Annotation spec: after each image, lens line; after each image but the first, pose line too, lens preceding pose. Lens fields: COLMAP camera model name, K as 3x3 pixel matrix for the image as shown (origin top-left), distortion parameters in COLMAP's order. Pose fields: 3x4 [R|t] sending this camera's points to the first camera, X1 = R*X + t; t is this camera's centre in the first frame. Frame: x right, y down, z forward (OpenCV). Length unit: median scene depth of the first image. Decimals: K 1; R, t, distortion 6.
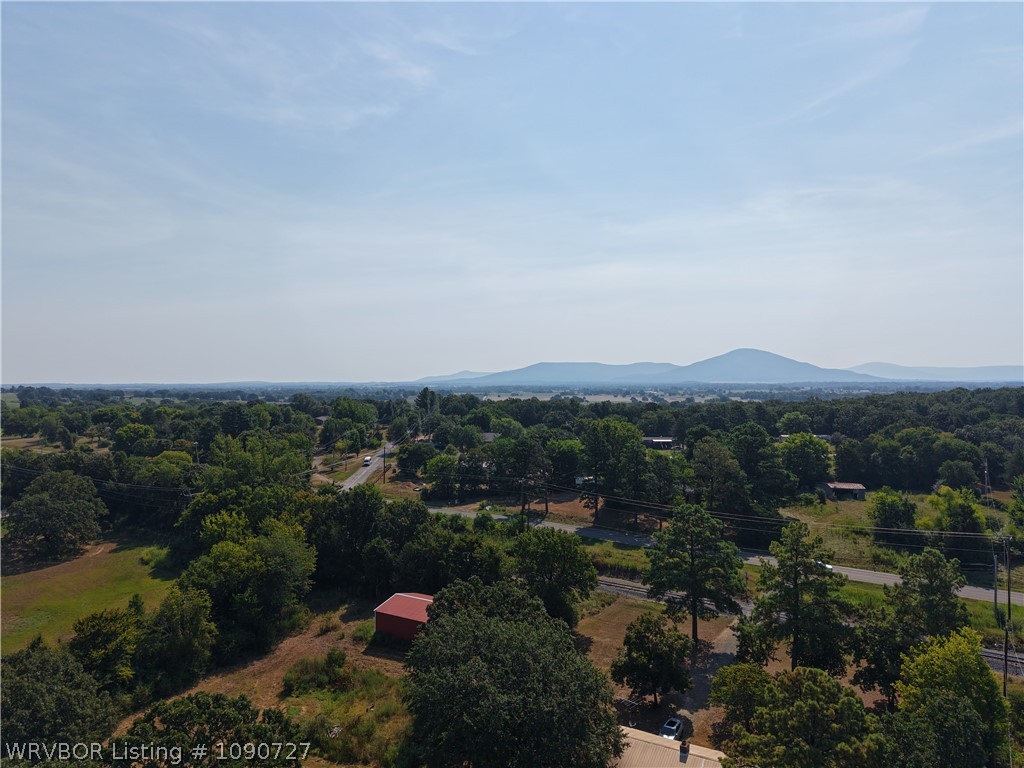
lens RADIAL K [[683.3, 0, 519.8], [0, 683.3, 387.6], [0, 0, 1]] dist [0.030224, -0.028417]
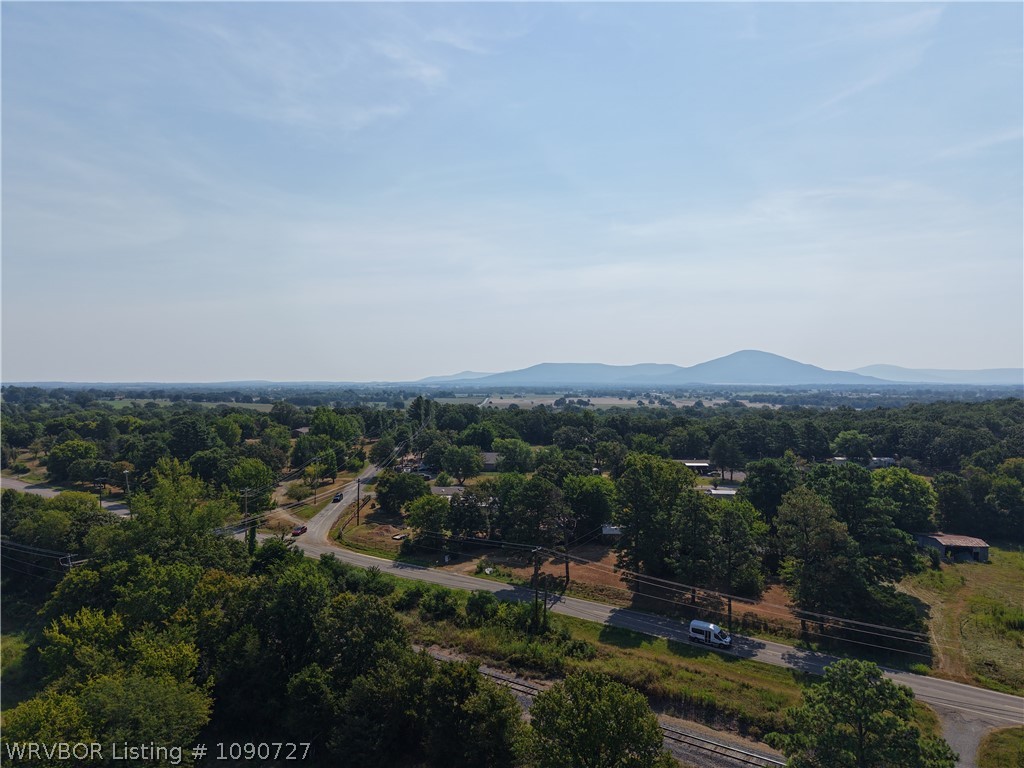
lens RADIAL K [[683.3, 0, 513.1], [0, 683.3, 375.1], [0, 0, 1]] dist [0.030224, -0.028417]
pose [[0.999891, 0.005777, -0.013598, -0.007322], [-0.006030, 0.999807, -0.018684, -0.017421], [0.013487, 0.018764, 0.999733, 0.173311]]
